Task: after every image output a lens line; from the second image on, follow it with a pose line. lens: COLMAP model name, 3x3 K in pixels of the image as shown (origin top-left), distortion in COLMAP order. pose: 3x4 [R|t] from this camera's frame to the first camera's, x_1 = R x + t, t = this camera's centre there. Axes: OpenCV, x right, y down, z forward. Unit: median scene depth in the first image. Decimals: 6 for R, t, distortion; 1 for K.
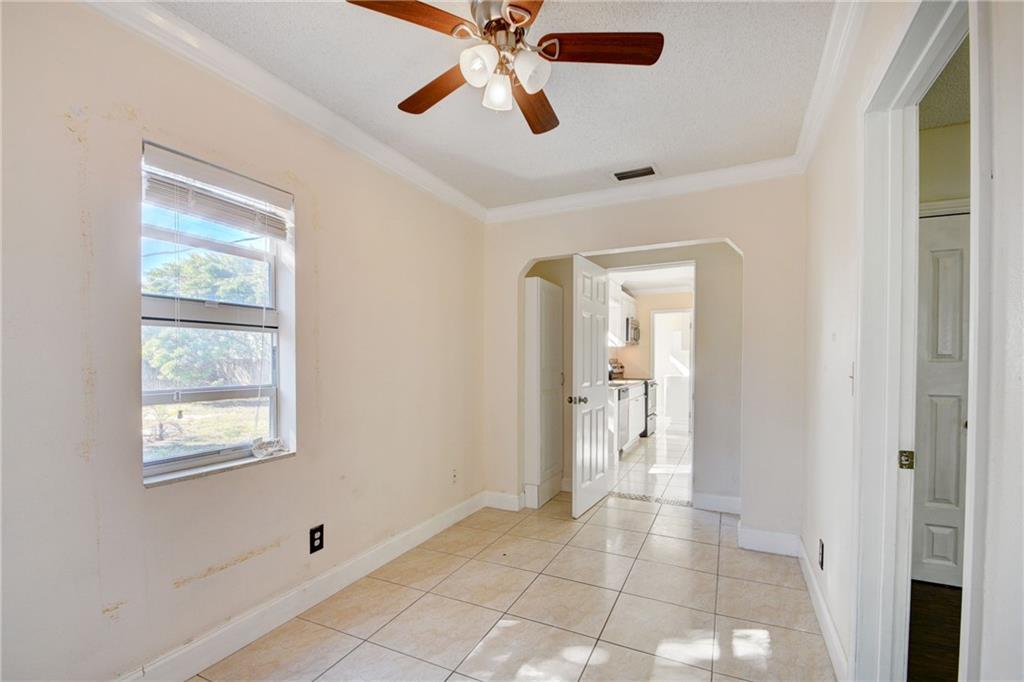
lens RADIAL K [[450.9, 0, 504.6], [0, 450.9, 367.6], [0, 0, 1]] dist [-0.003457, -0.000547]
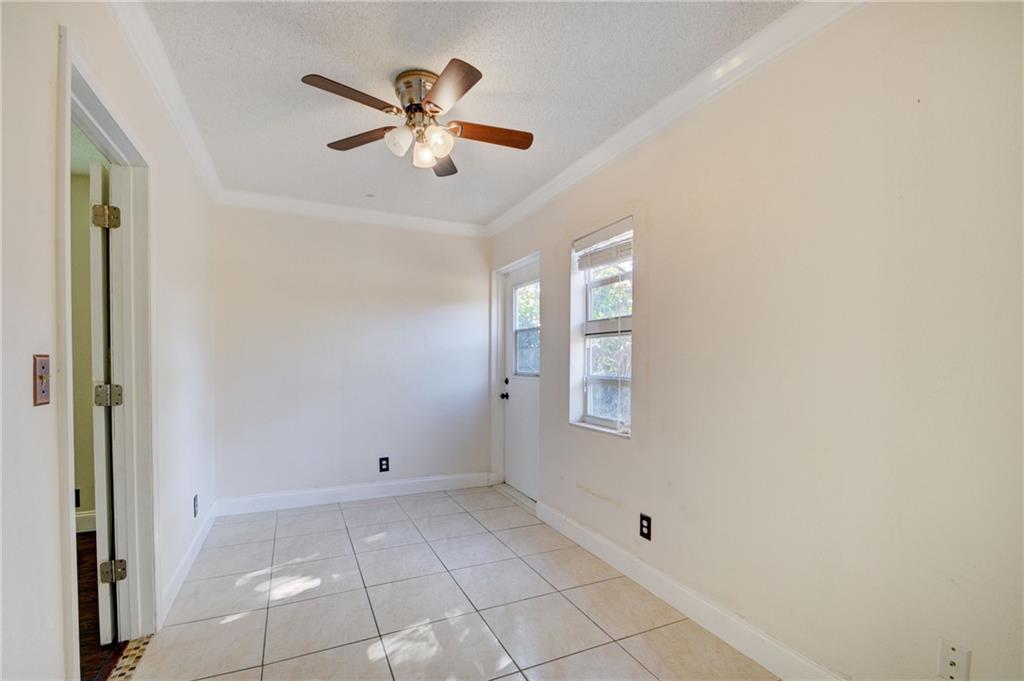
lens RADIAL K [[450.9, 0, 504.6], [0, 450.9, 367.1], [0, 0, 1]] dist [-0.003457, -0.000547]
pose [[-0.626519, 0.009087, -0.779353, 0.683323], [-0.013437, 0.999657, 0.022458, -0.014359], [0.779290, 0.024543, -0.626183, 1.562015]]
